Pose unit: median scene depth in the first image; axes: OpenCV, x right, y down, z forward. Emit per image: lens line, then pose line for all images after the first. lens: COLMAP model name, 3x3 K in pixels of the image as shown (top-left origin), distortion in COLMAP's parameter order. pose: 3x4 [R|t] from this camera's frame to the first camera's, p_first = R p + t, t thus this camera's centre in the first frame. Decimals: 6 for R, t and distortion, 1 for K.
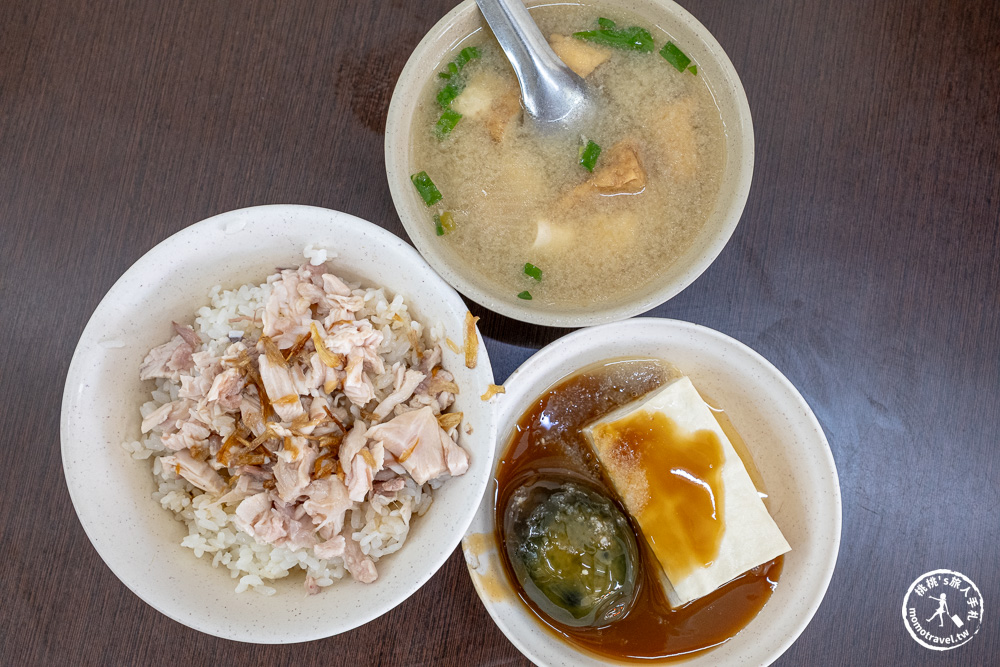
lens RADIAL K [[1111.2, 0, 480.5], [0, 1111.2, 353.0], [0, 0, 1]] dist [-0.007711, 0.000000]
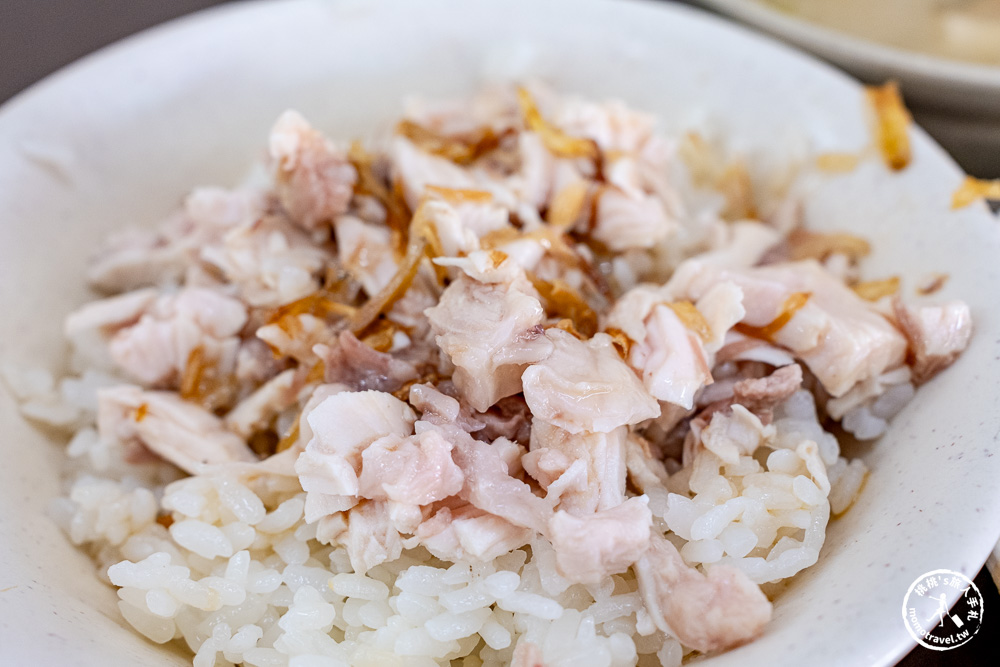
lens RADIAL K [[1111.2, 0, 518.9], [0, 1111.2, 341.0], [0, 0, 1]] dist [-0.007711, 0.000000]
pose [[0.999090, 0.008458, 0.041801, -0.165234], [0.019453, 0.781874, -0.623133, 0.312634], [-0.037954, 0.623379, 0.780998, 0.700239]]
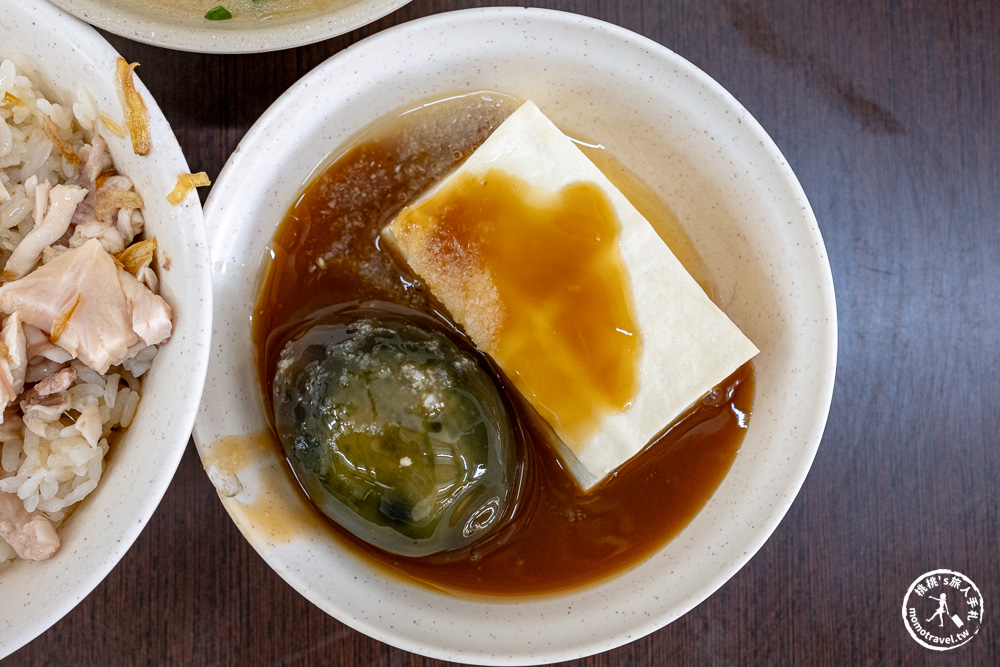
lens RADIAL K [[1111.2, 0, 521.4], [0, 1111.2, 339.4], [0, 0, 1]] dist [-0.007711, 0.000000]
pose [[0.978210, -0.206862, 0.017716, 0.145989], [0.205530, 0.976910, 0.058350, 0.109242], [-0.029378, -0.053438, 0.998139, 0.413428]]
